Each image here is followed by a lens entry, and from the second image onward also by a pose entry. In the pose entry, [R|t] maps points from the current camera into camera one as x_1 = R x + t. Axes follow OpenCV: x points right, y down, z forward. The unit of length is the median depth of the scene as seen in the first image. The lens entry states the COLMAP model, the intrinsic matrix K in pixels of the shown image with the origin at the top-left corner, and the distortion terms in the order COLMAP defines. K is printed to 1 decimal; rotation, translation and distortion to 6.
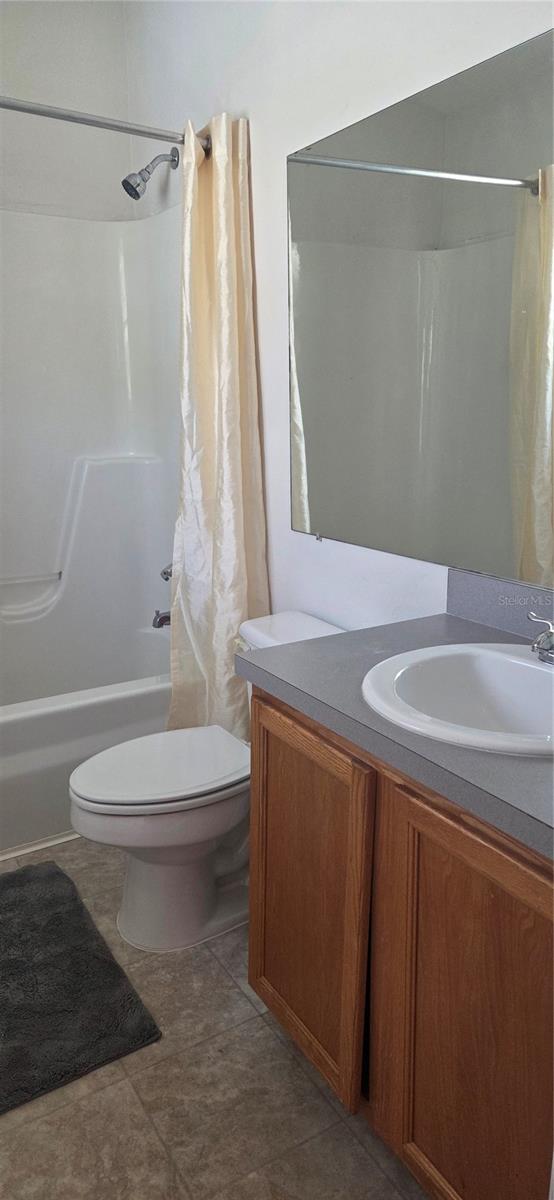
lens RADIAL K [[788.5, 0, 277.0], [0, 788.5, 600.0], [0, 0, 1]] dist [0.059390, -0.042589]
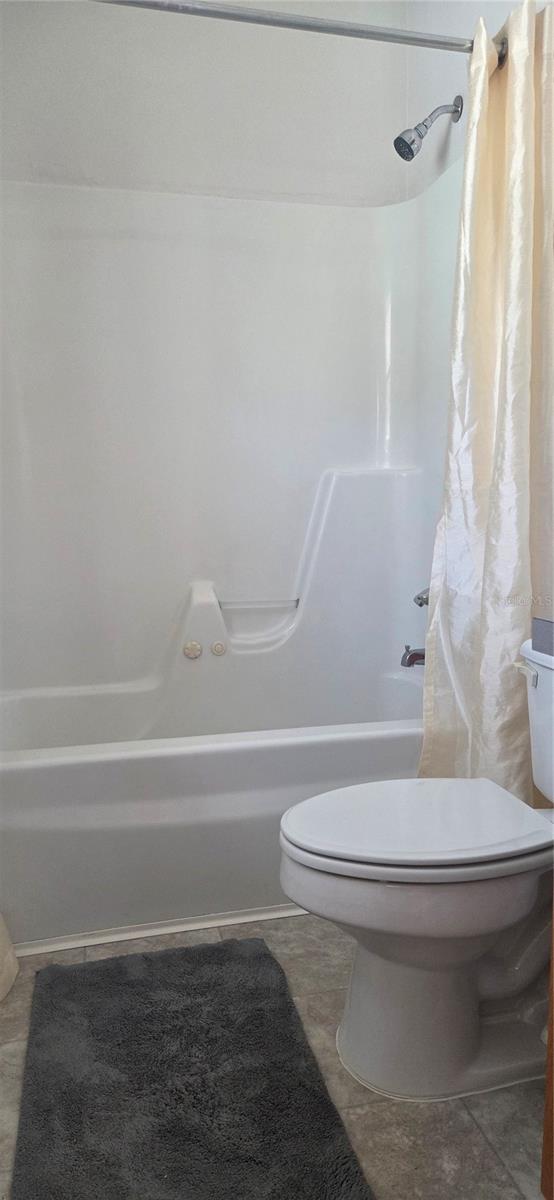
lens RADIAL K [[788.5, 0, 277.0], [0, 788.5, 600.0], [0, 0, 1]] dist [0.059390, -0.042589]
pose [[0.950050, 0.025637, -0.311043, -0.034308], [-0.067454, 0.989932, -0.124440, 0.096783], [0.304722, 0.139205, 0.942214, 0.227806]]
